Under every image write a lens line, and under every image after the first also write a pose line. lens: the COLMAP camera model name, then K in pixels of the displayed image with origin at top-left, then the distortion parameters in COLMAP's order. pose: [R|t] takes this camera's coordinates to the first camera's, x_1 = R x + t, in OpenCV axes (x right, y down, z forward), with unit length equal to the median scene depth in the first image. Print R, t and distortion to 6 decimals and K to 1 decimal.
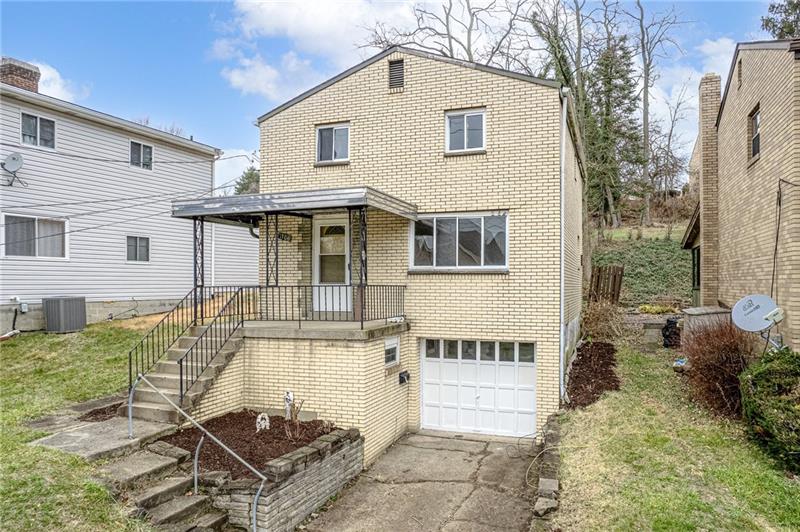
lens RADIAL K [[547.0, 0, 420.8], [0, 547.0, 292.4], [0, 0, 1]] dist [-0.023601, -0.002674]
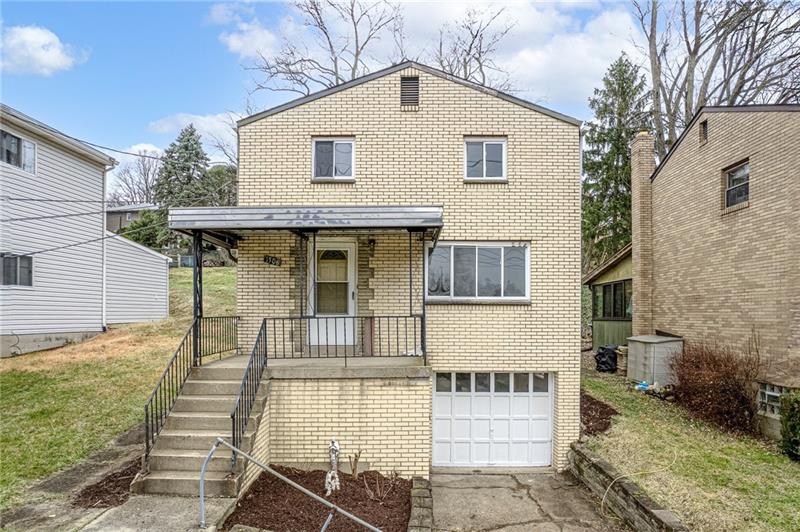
lens RADIAL K [[501.8, 0, 400.4], [0, 501.8, 321.1], [0, 0, 1]] dist [-0.025618, 0.002927]
pose [[0.946989, -0.001456, 0.321263, -0.346100], [0.002746, 0.999990, -0.003561, -0.001862], [-0.321254, 0.004254, 0.946983, 0.197926]]
